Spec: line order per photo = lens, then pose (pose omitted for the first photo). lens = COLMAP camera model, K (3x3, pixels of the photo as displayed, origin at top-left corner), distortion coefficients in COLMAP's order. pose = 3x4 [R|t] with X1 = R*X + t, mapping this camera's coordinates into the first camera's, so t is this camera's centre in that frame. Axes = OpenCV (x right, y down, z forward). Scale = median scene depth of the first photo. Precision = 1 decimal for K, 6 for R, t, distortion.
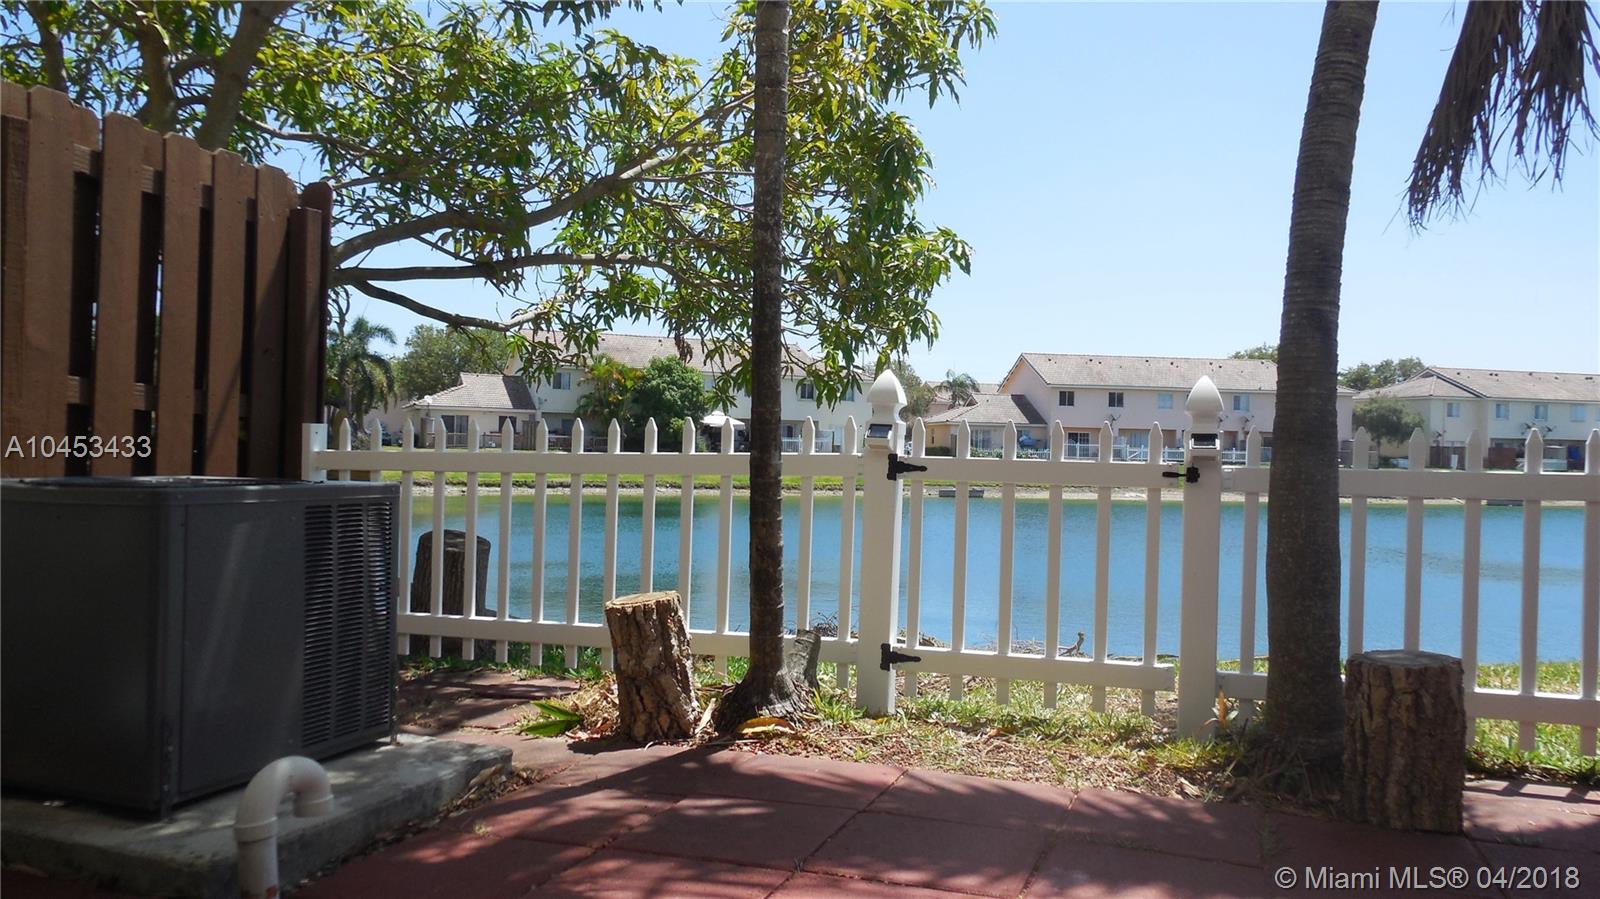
lens RADIAL K [[1206.3, 0, 794.1], [0, 1206.3, 454.4], [0, 0, 1]] dist [-0.007150, 0.009903]
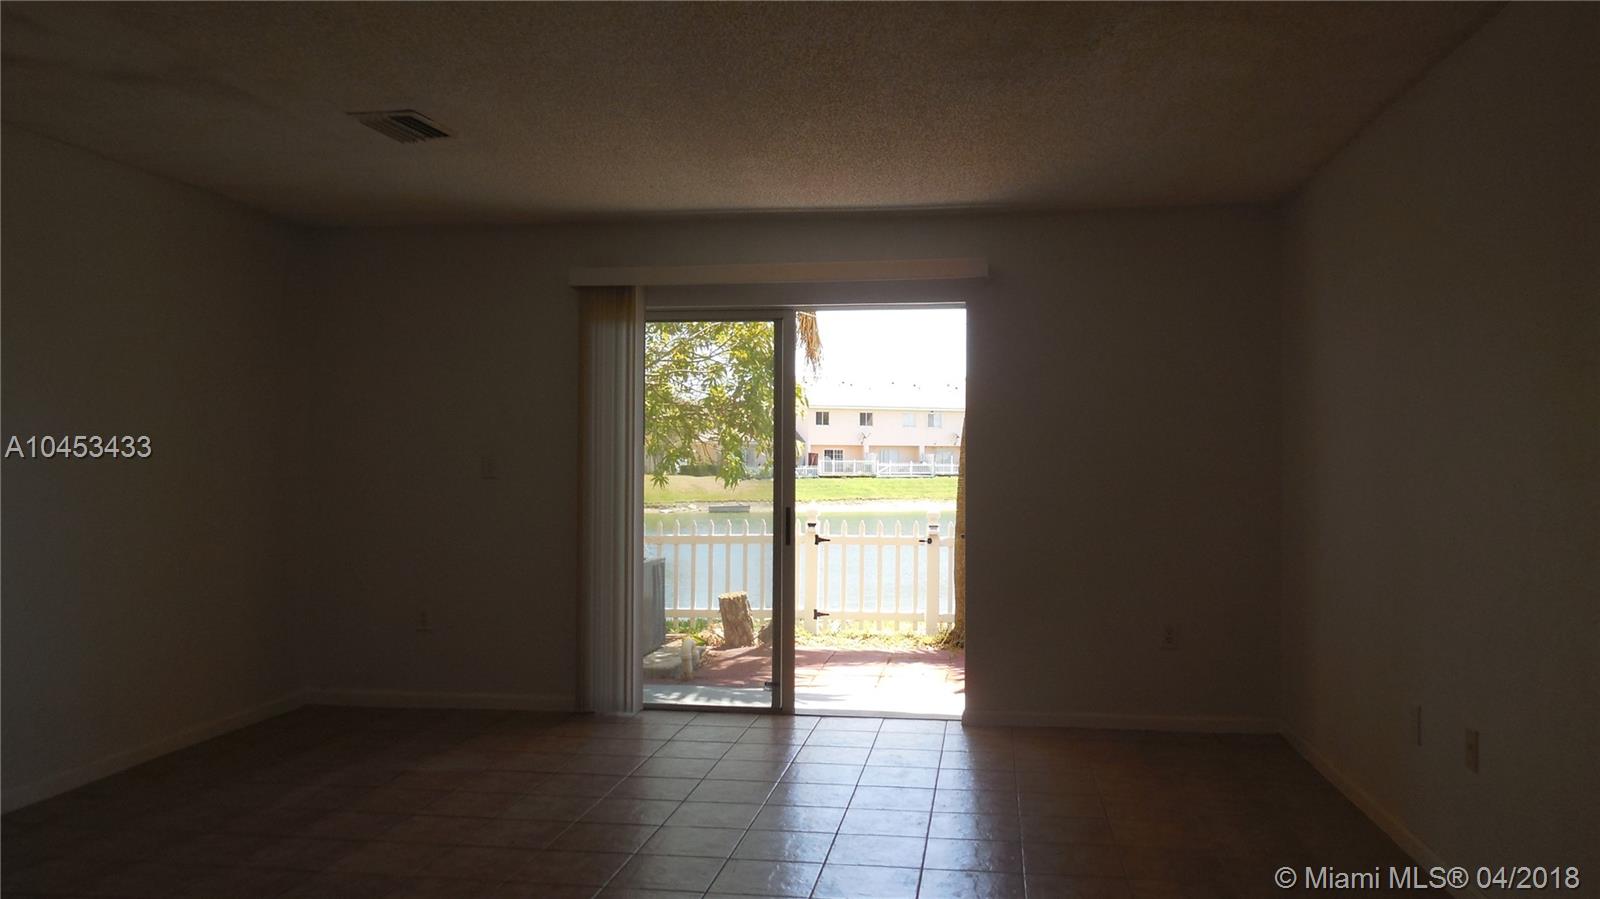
lens RADIAL K [[1206.3, 0, 795.3], [0, 1206.3, 455.4], [0, 0, 1]] dist [-0.007150, 0.009903]
pose [[0.979057, -0.016282, 0.202934, -0.515639], [0.018087, 0.999812, -0.007042, -0.162637], [-0.202781, 0.010565, 0.979167, -1.608790]]
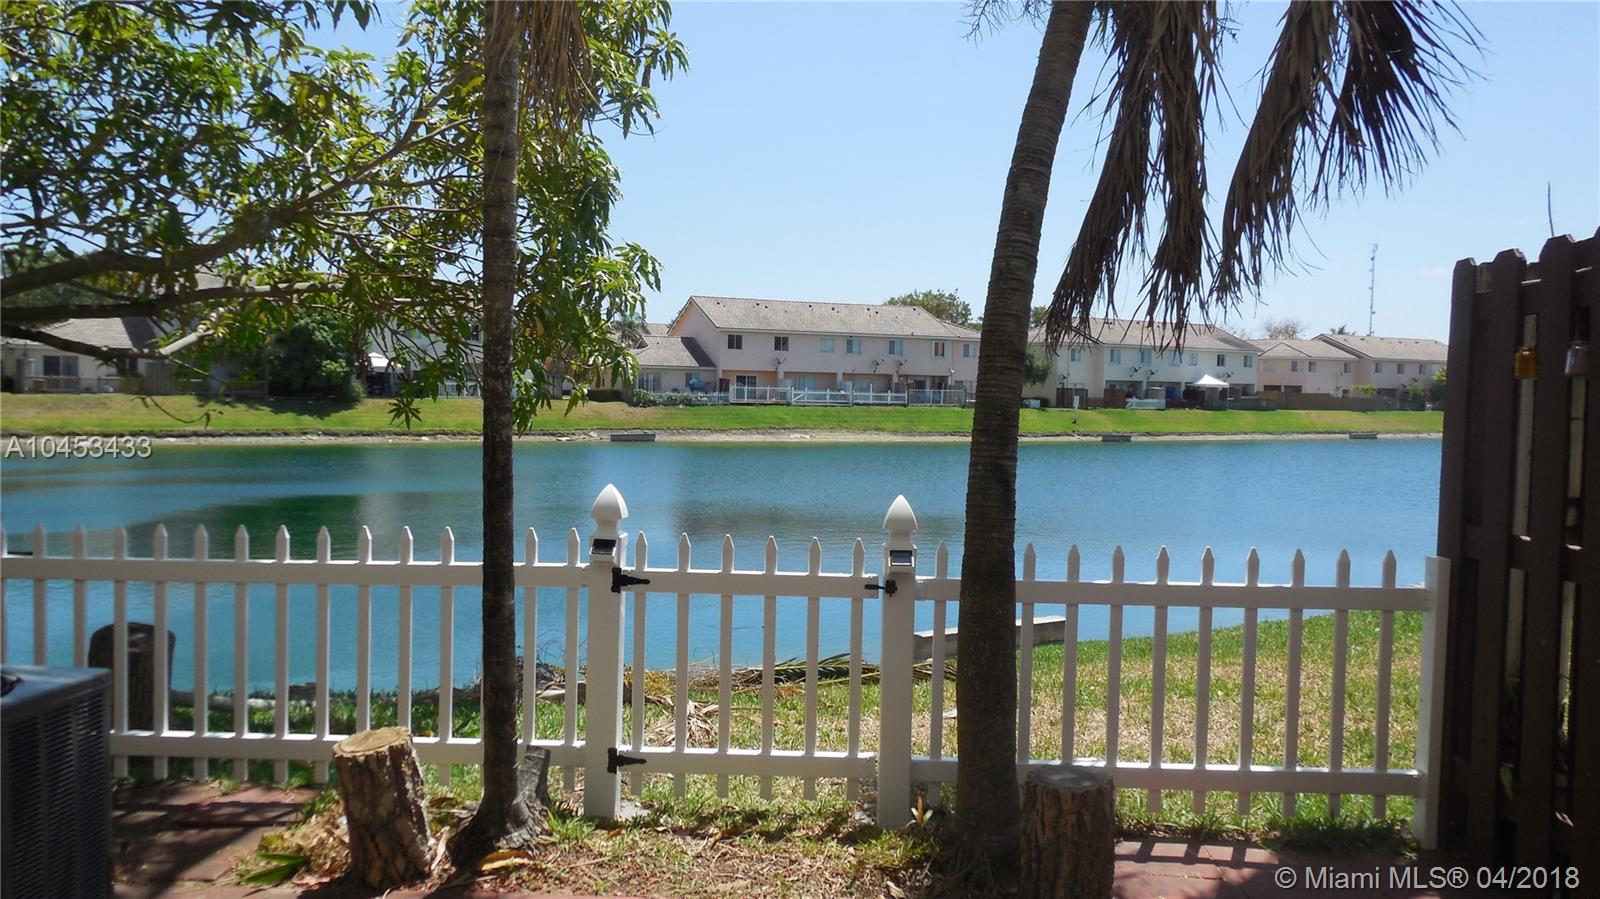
lens RADIAL K [[1206.3, 0, 798.8], [0, 1206.3, 451.9], [0, 0, 1]] dist [-0.007150, 0.009903]
pose [[0.962018, -0.017451, 0.272428, -0.052813], [0.003480, 0.998658, 0.051682, -0.165971], [-0.272964, -0.048771, 0.960787, -0.041591]]
